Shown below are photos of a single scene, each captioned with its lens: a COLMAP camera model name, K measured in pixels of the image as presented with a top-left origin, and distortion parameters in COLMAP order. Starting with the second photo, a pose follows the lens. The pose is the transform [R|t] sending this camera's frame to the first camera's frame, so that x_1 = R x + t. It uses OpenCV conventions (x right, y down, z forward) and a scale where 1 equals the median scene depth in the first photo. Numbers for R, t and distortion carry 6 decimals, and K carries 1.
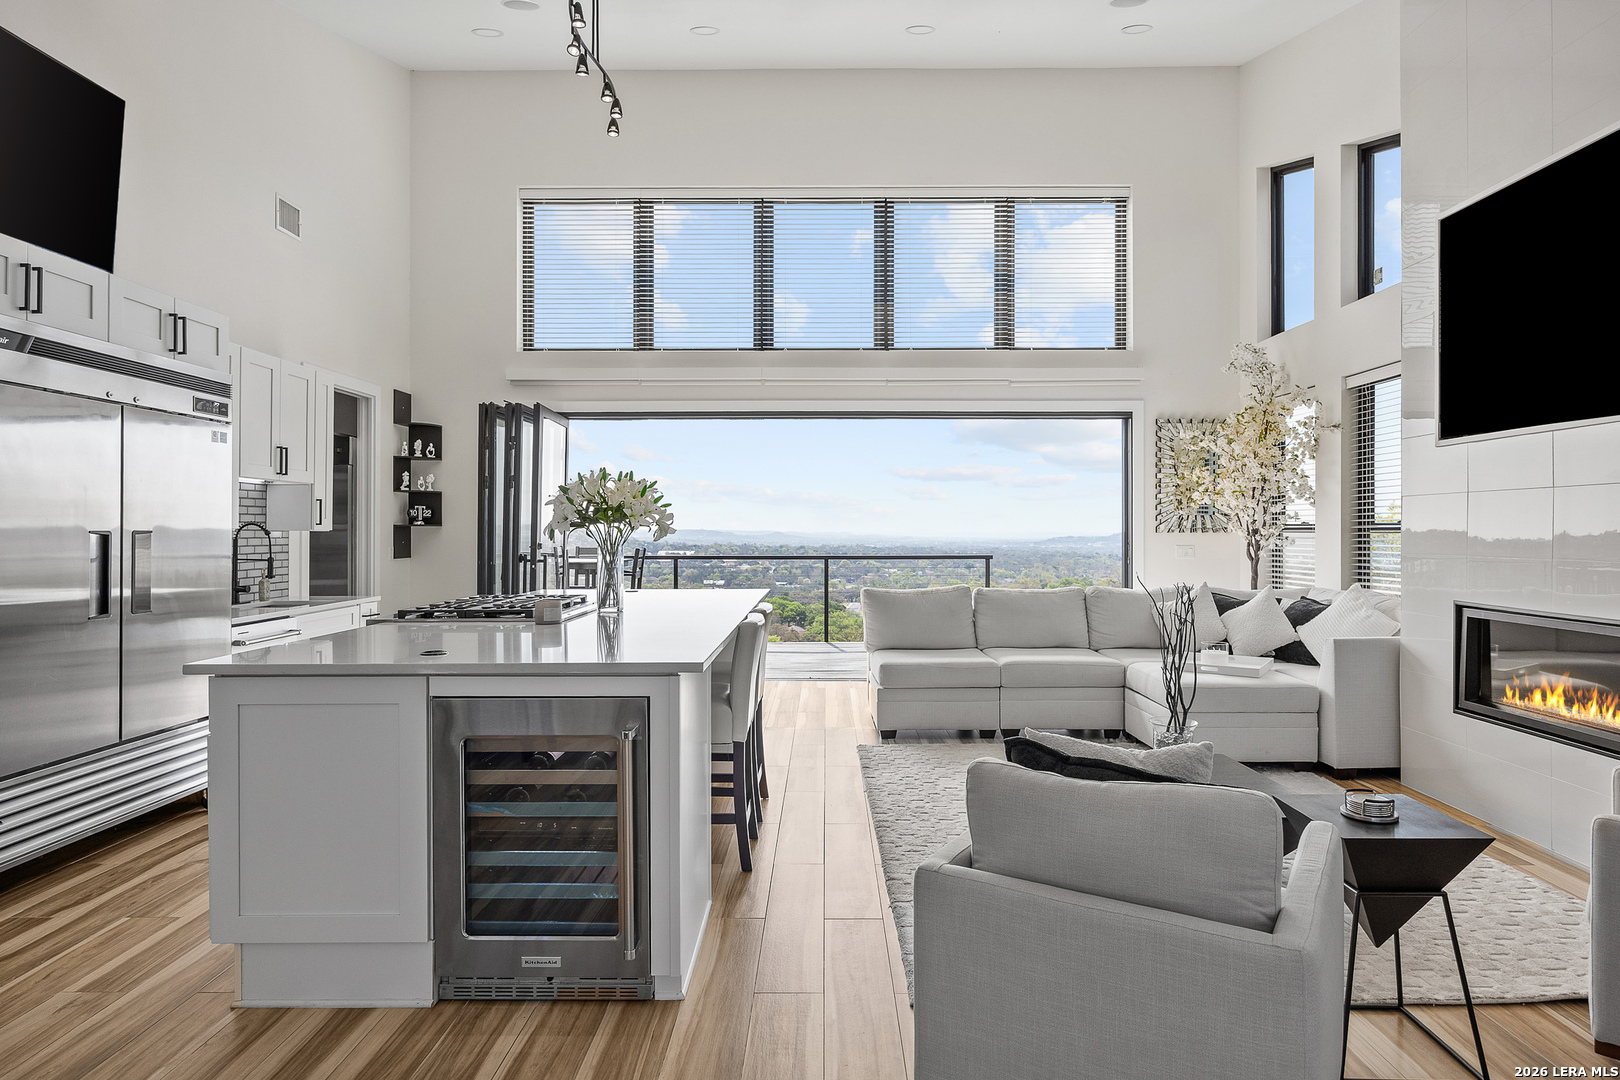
lens RADIAL K [[907.2, 0, 813.5], [0, 907.2, 530.2], [0, 0, 1]] dist [0.001010, 0.000130]
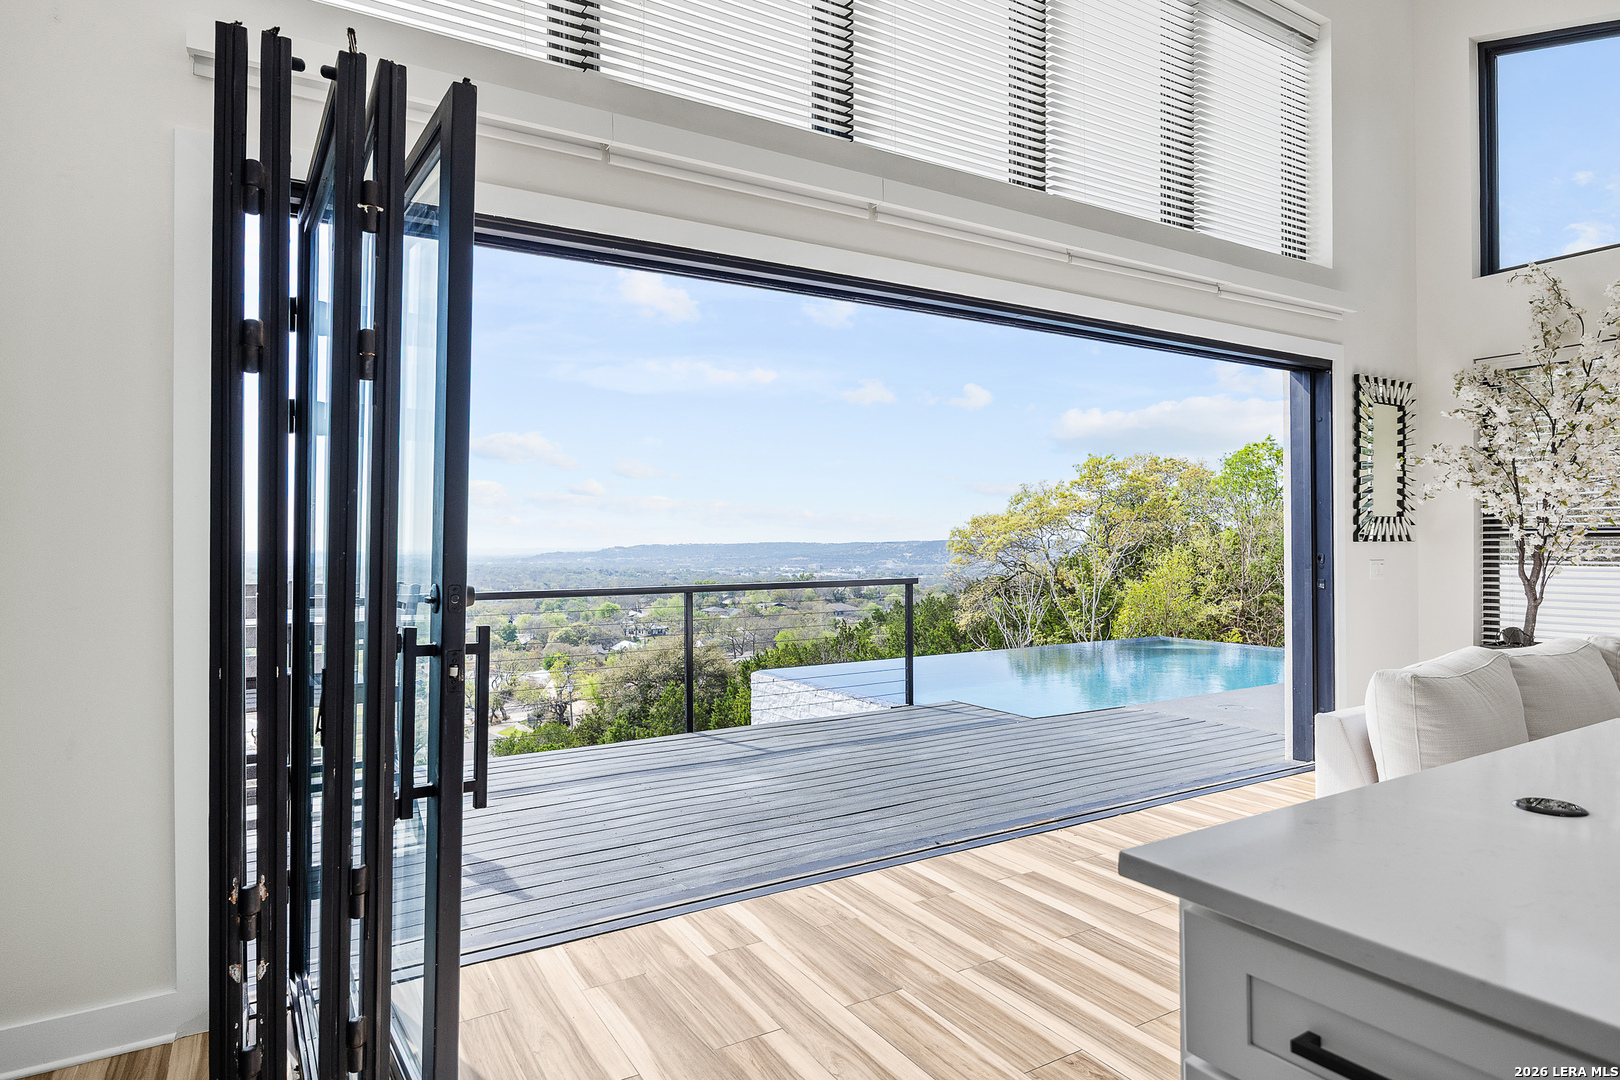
lens RADIAL K [[907.2, 0, 807.3], [0, 907.2, 538.8], [0, 0, 1]] dist [0.001010, 0.000130]
pose [[0.850318, -0.004268, 0.526252, -0.233849], [0.008478, 0.999948, -0.005589, 0.000846], [-0.526201, 0.009214, 0.850310, 0.451448]]
